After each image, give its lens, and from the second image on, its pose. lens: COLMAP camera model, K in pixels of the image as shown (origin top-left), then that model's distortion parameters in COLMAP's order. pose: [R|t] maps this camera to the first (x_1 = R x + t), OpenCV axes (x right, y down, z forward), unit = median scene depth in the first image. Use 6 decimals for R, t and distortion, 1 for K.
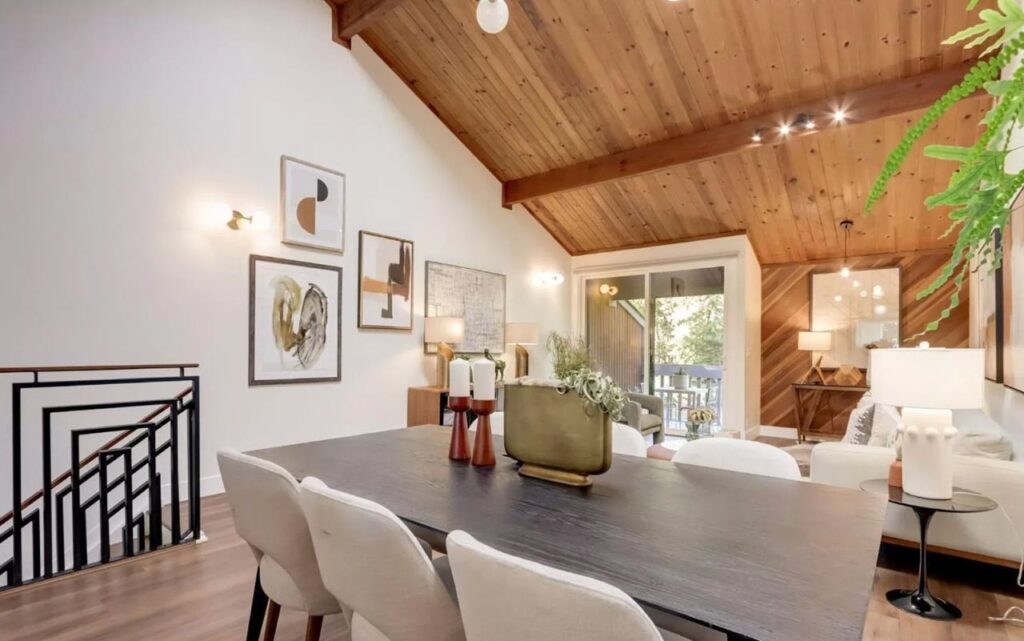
lens RADIAL K [[490.4, 0, 526.3], [0, 490.4, 351.0], [0, 0, 1]] dist [-0.012414, 0.000659]
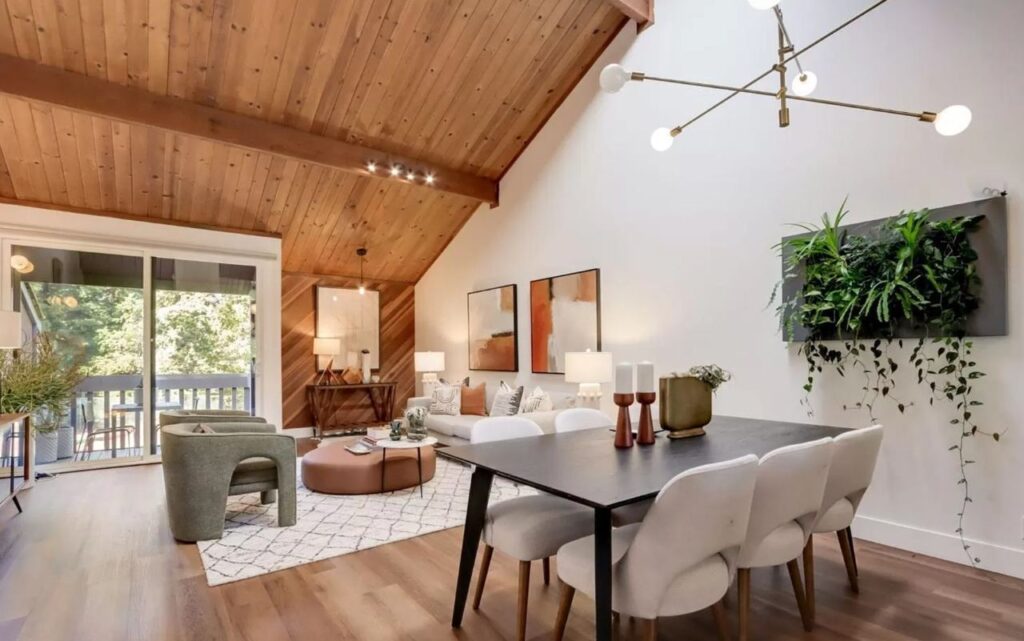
lens RADIAL K [[490.4, 0, 526.3], [0, 490.4, 351.0], [0, 0, 1]] dist [-0.012414, 0.000659]
pose [[0.234100, -0.002242, 0.972210, -0.408776], [0.012589, 0.999920, -0.000725, -0.003597], [-0.972131, 0.012409, 0.234109, 0.290139]]
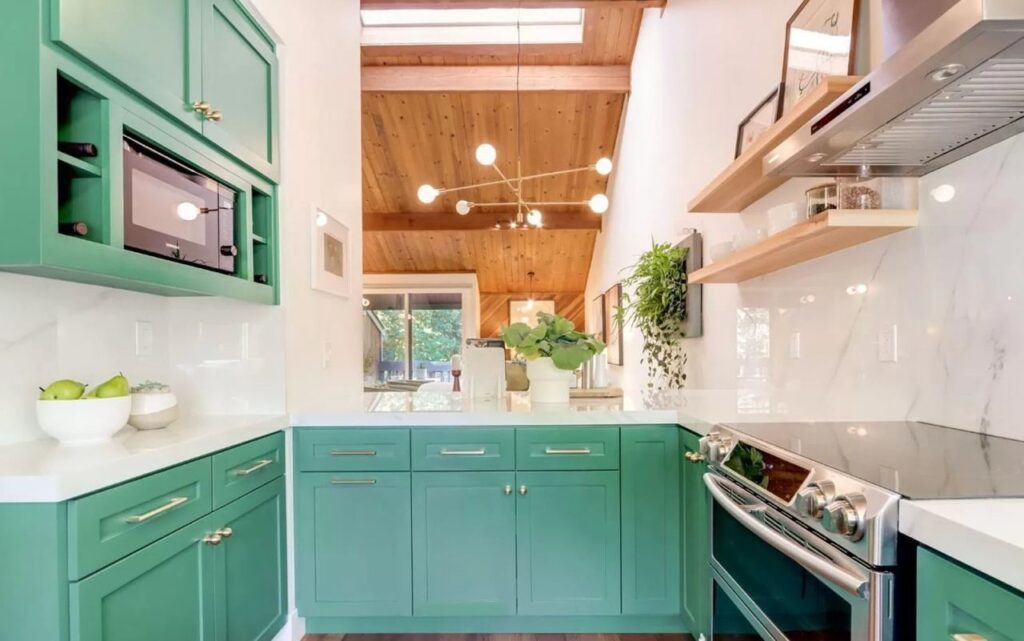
lens RADIAL K [[509.6, 0, 526.9], [0, 509.6, 352.6], [0, 0, 1]] dist [-0.003978, -0.000041]
pose [[0.781781, -0.018206, 0.623287, -0.429540], [0.016161, 0.999829, 0.008934, -0.003163], [-0.623344, 0.003088, 0.781942, -0.348734]]
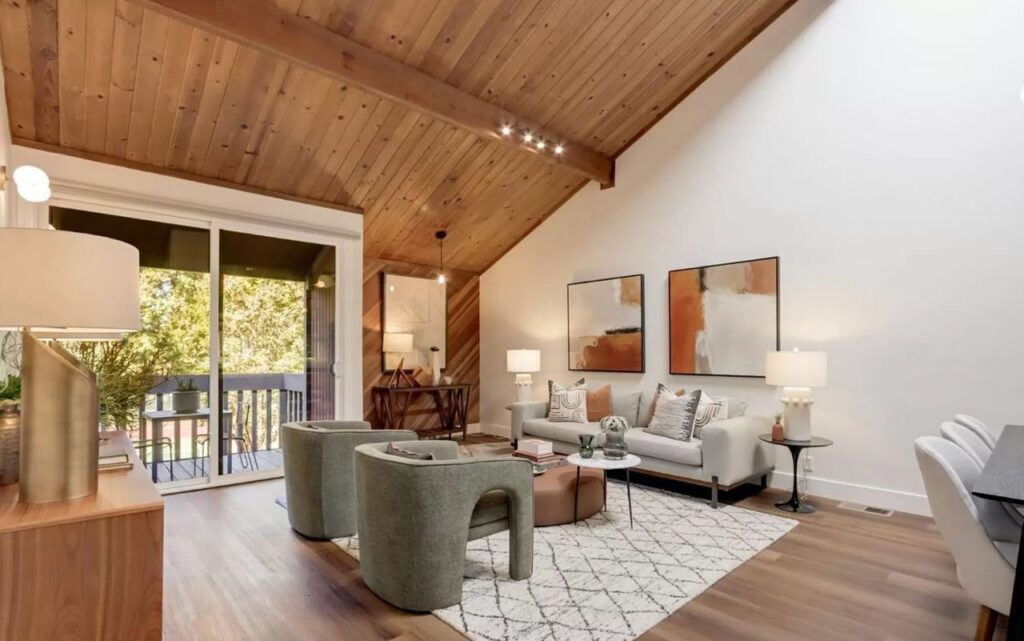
lens RADIAL K [[490.4, 0, 526.3], [0, 490.4, 351.0], [0, 0, 1]] dist [-0.012414, 0.000659]
pose [[0.141601, -0.003541, 0.989918, -0.351289], [0.005291, 0.999982, 0.002820, -0.005548], [-0.989910, 0.004838, 0.141617, 0.615244]]
